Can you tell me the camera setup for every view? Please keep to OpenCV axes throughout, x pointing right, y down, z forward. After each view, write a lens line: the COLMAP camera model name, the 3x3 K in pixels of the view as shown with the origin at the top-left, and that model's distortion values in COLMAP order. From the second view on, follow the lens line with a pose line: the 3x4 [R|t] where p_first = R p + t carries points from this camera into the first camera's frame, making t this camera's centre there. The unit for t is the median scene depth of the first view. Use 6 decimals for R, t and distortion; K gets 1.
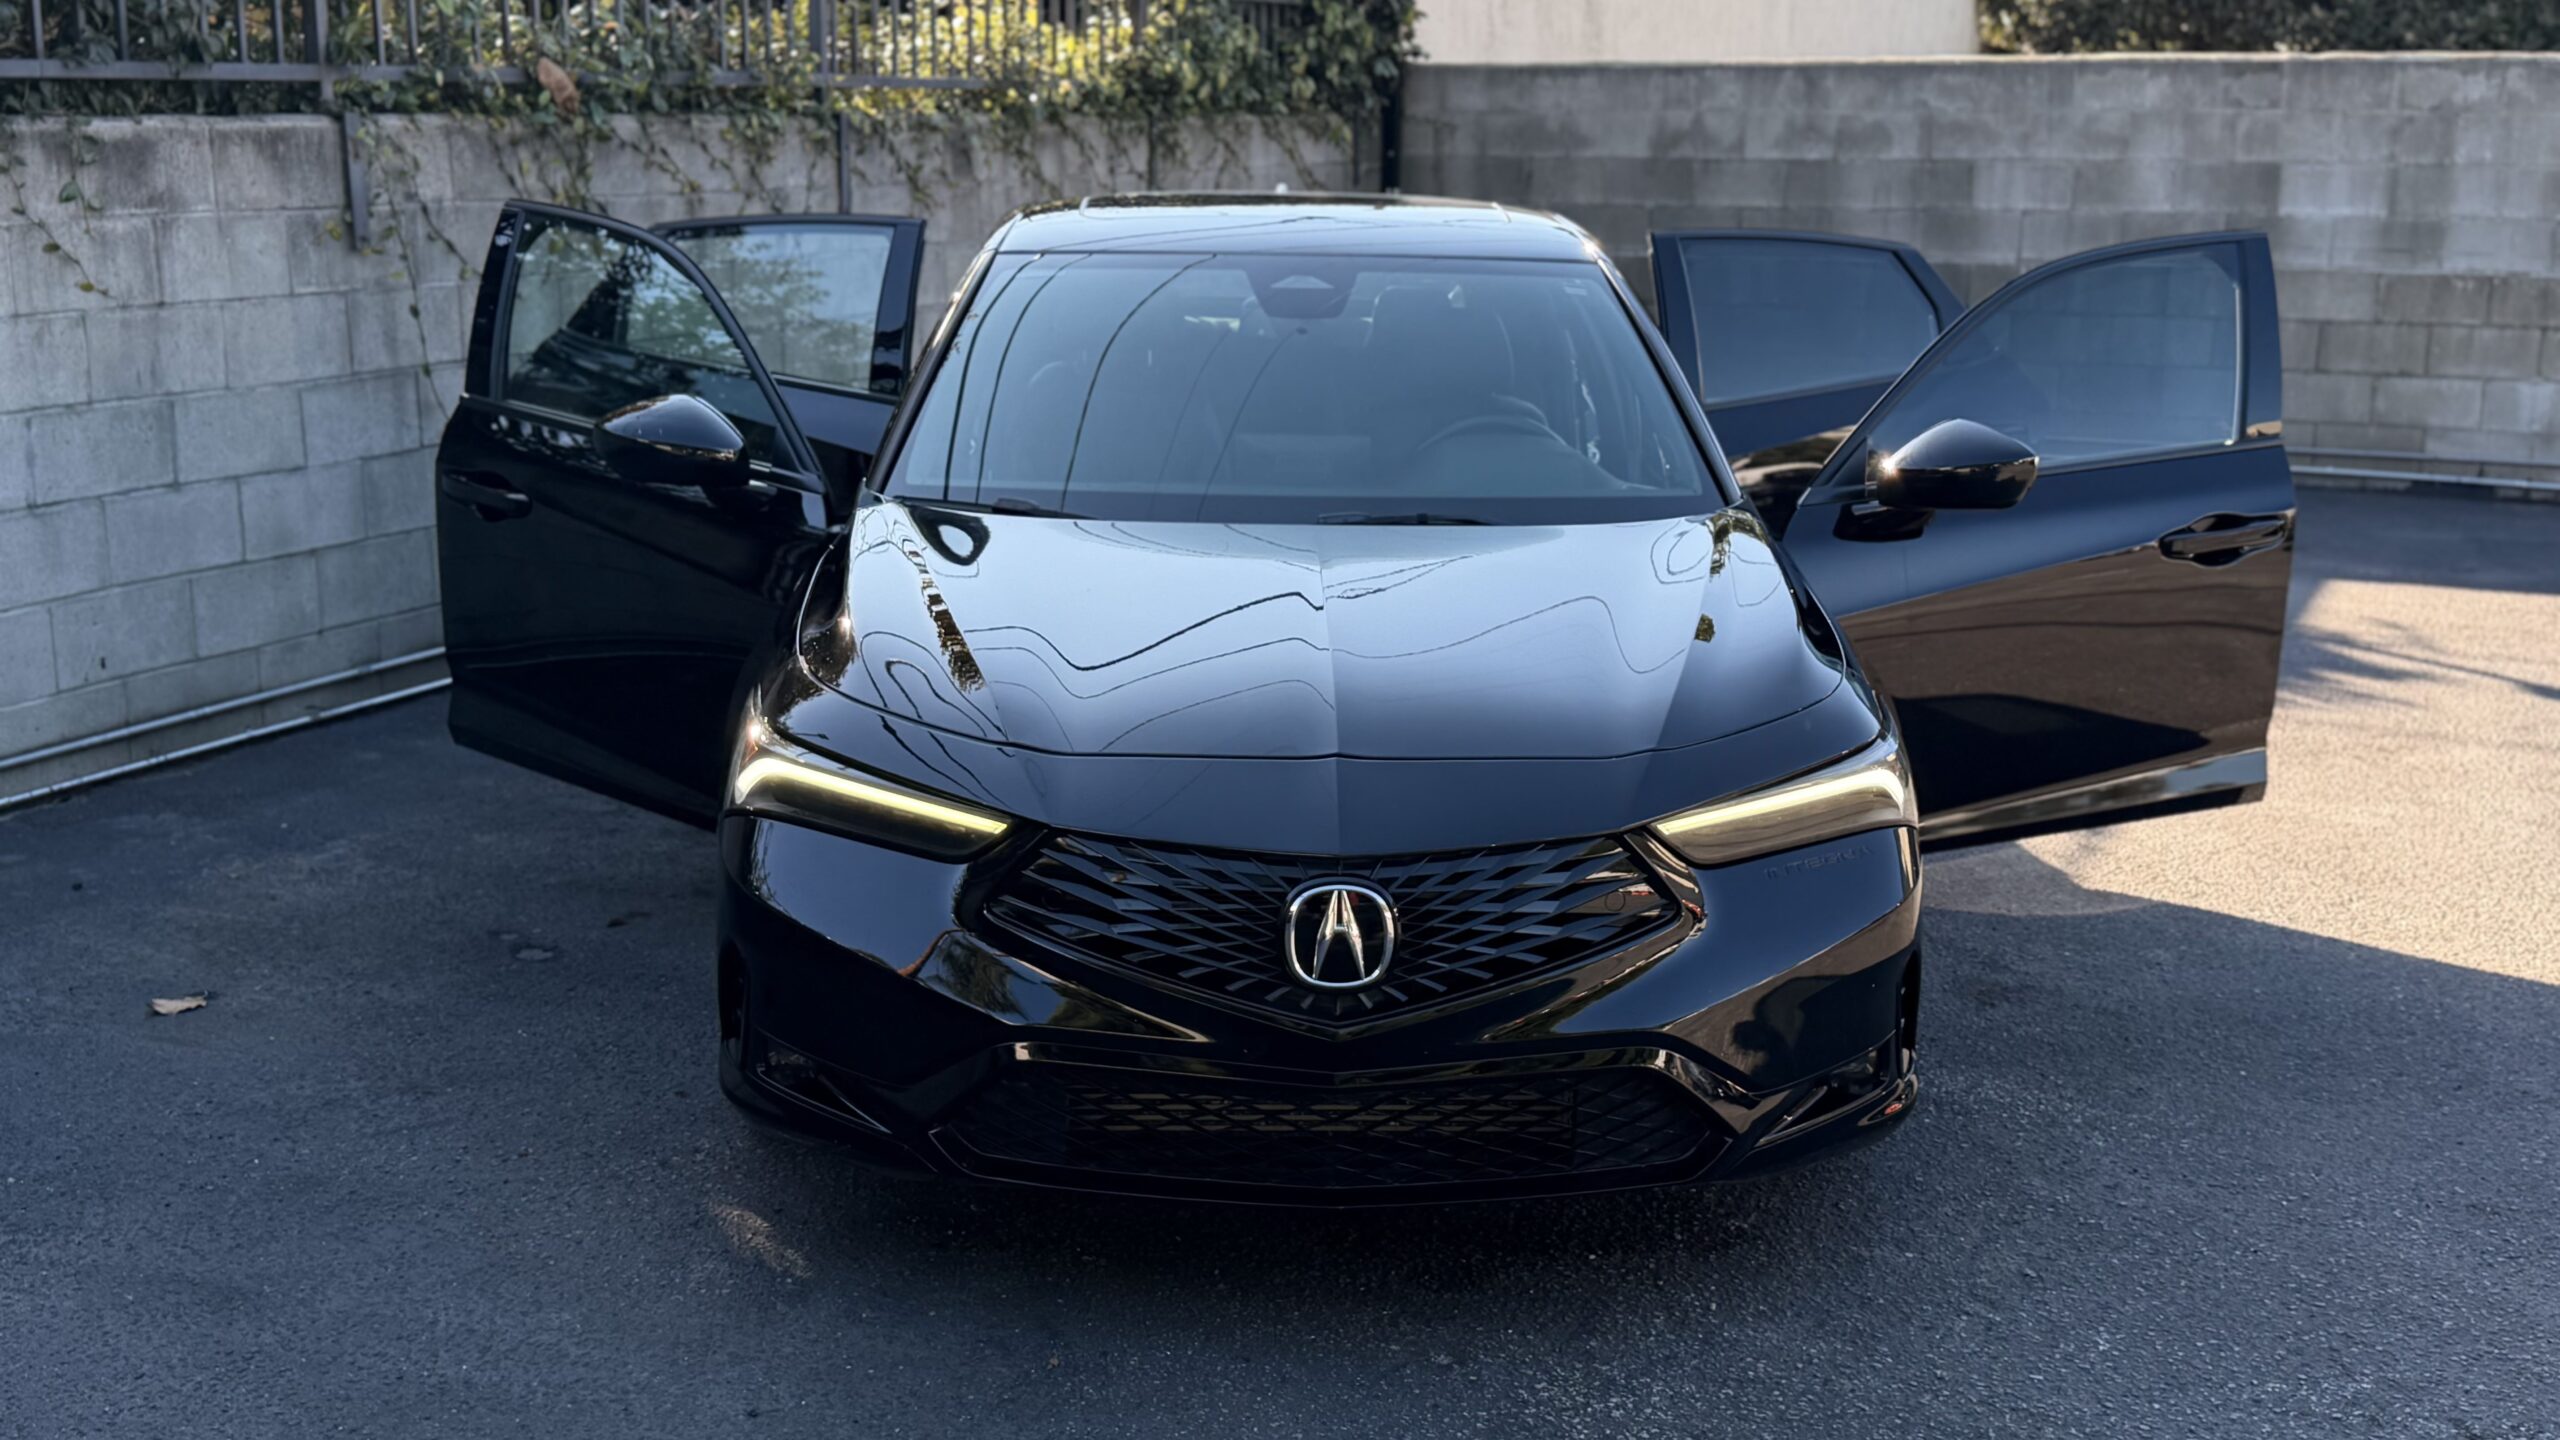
lens RADIAL K [[2743.7, 0, 1273.7], [0, 2743.7, 714.3], [0, 0, 1]] dist [0.210861, -0.489262]
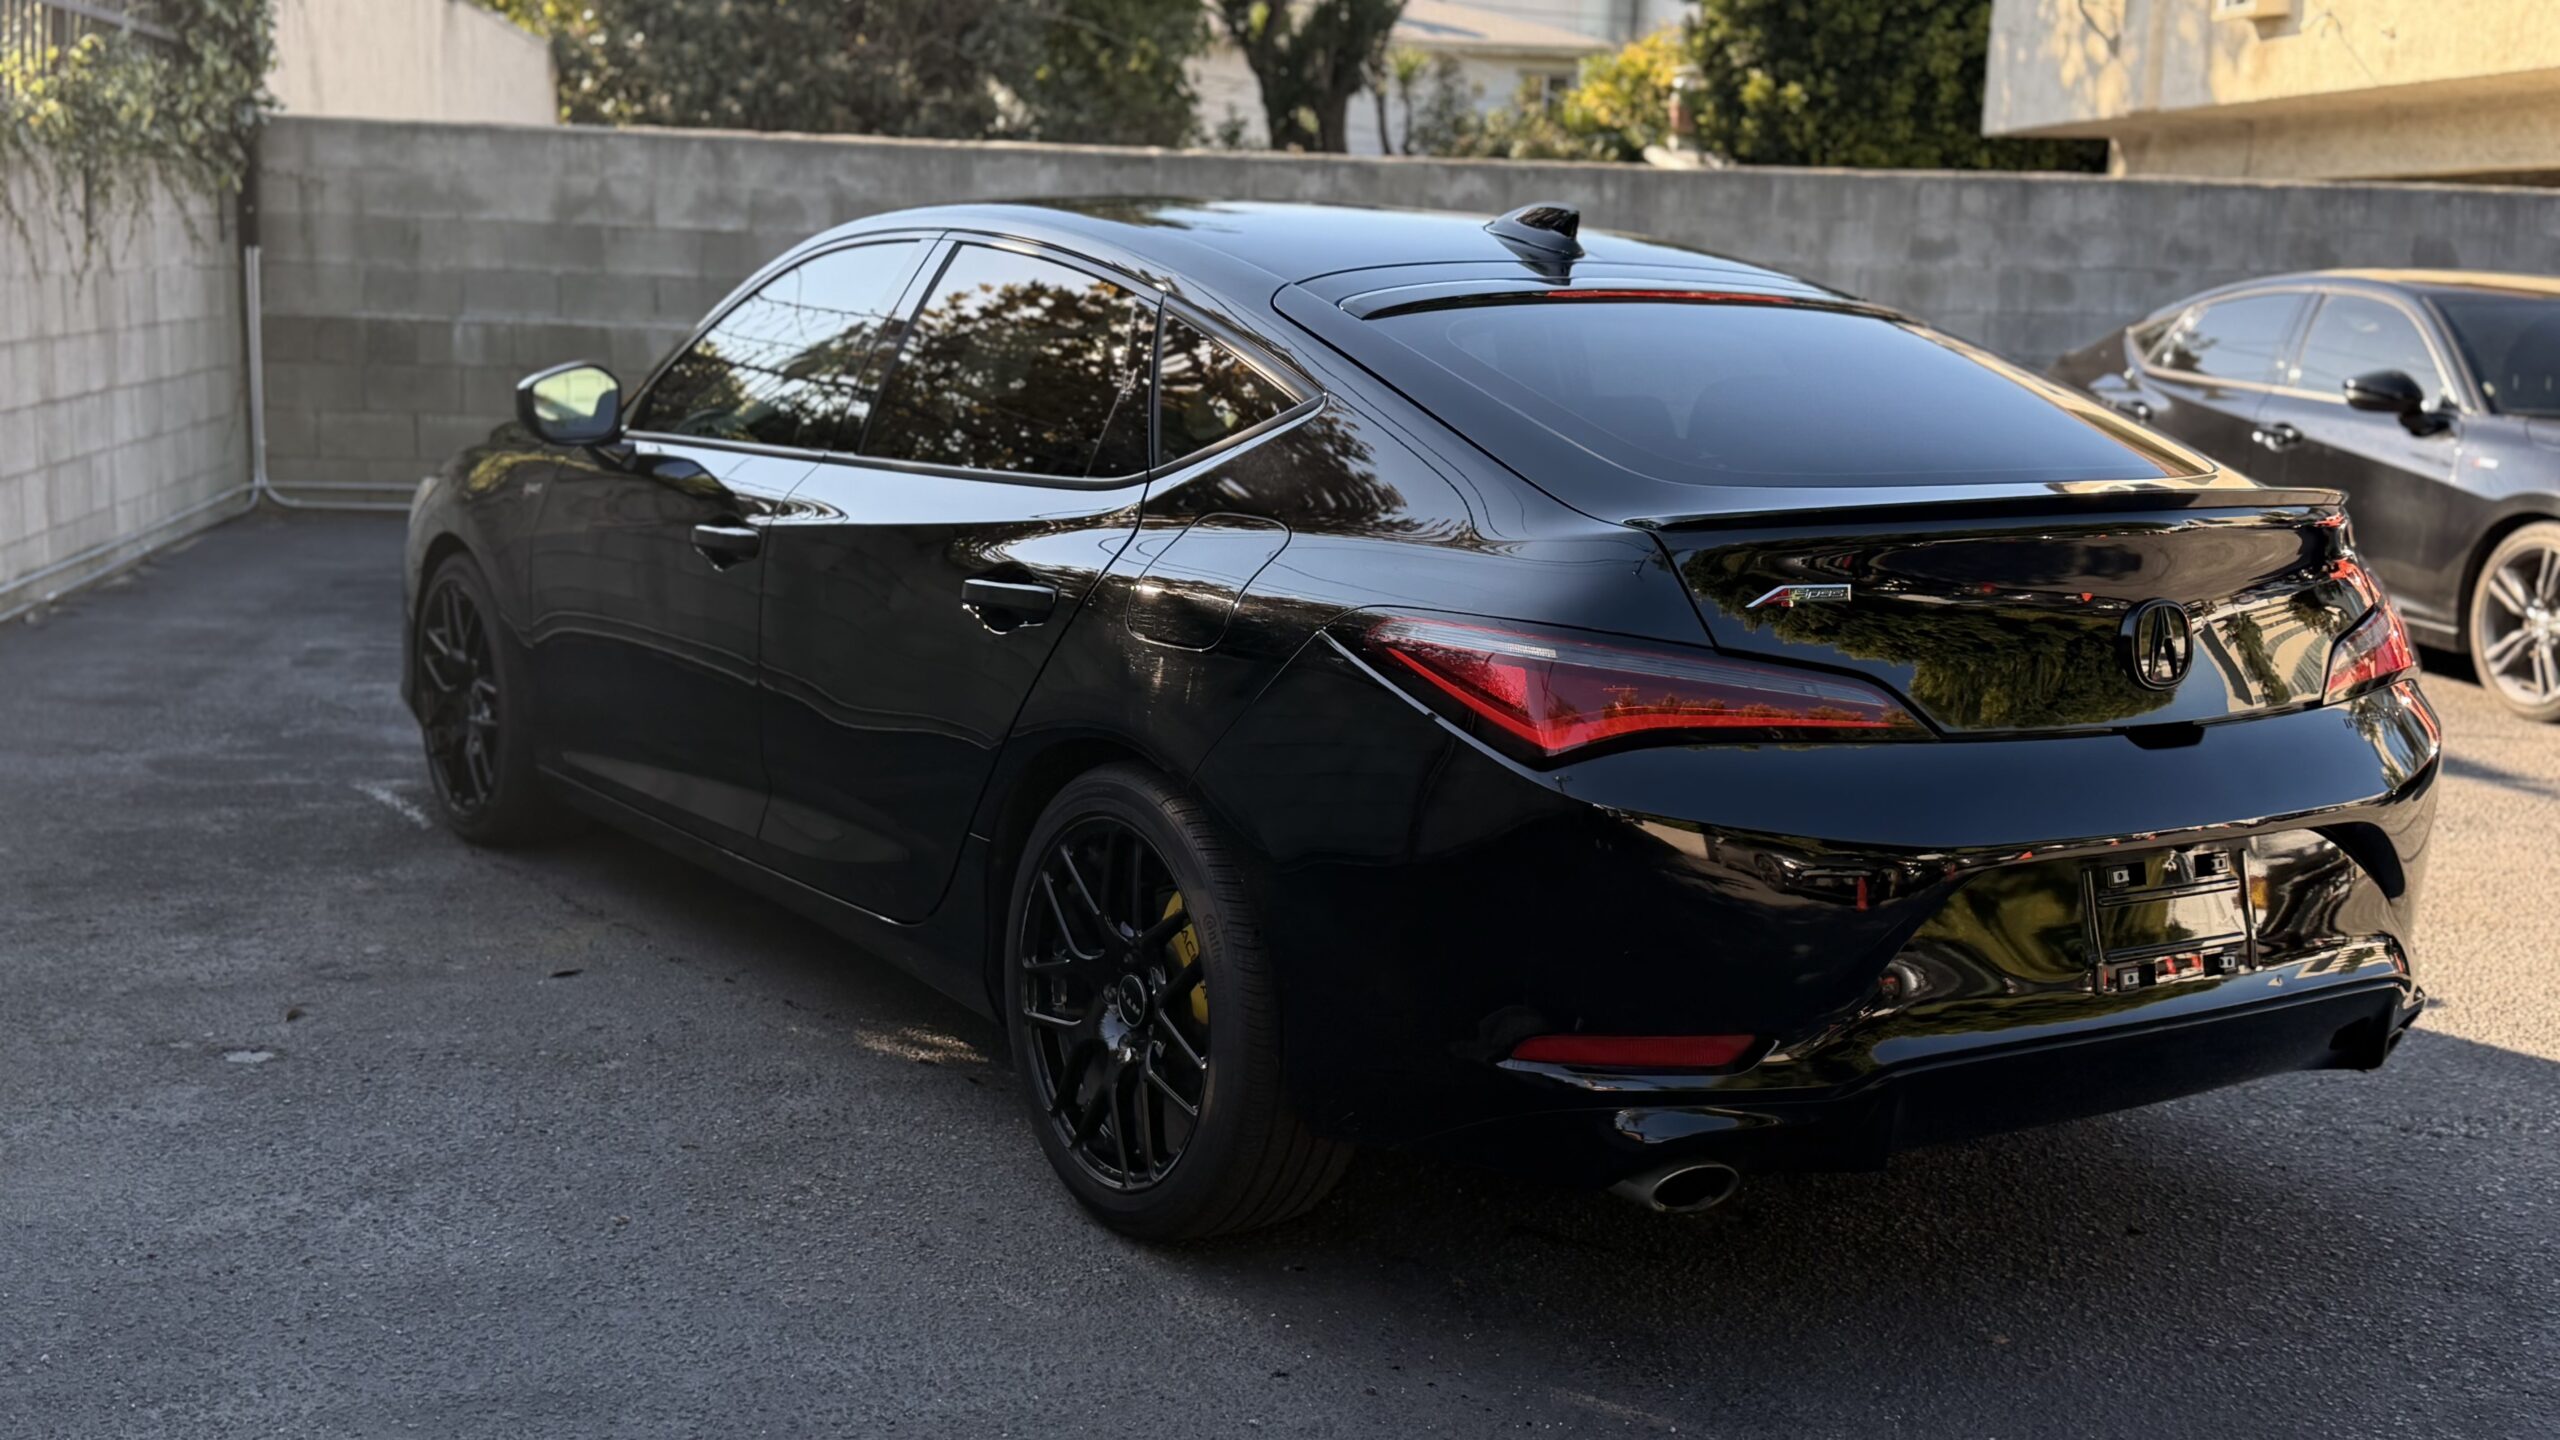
lens RADIAL K [[2740.0, 0, 1275.7], [0, 2740.0, 723.8], [0, 0, 1]] dist [0.214327, -0.501446]
pose [[0.838344, -0.072515, 0.540297, -0.281253], [0.095446, 0.995329, -0.014511, 0.018057], [-0.536721, 0.063735, 0.841349, 0.078969]]
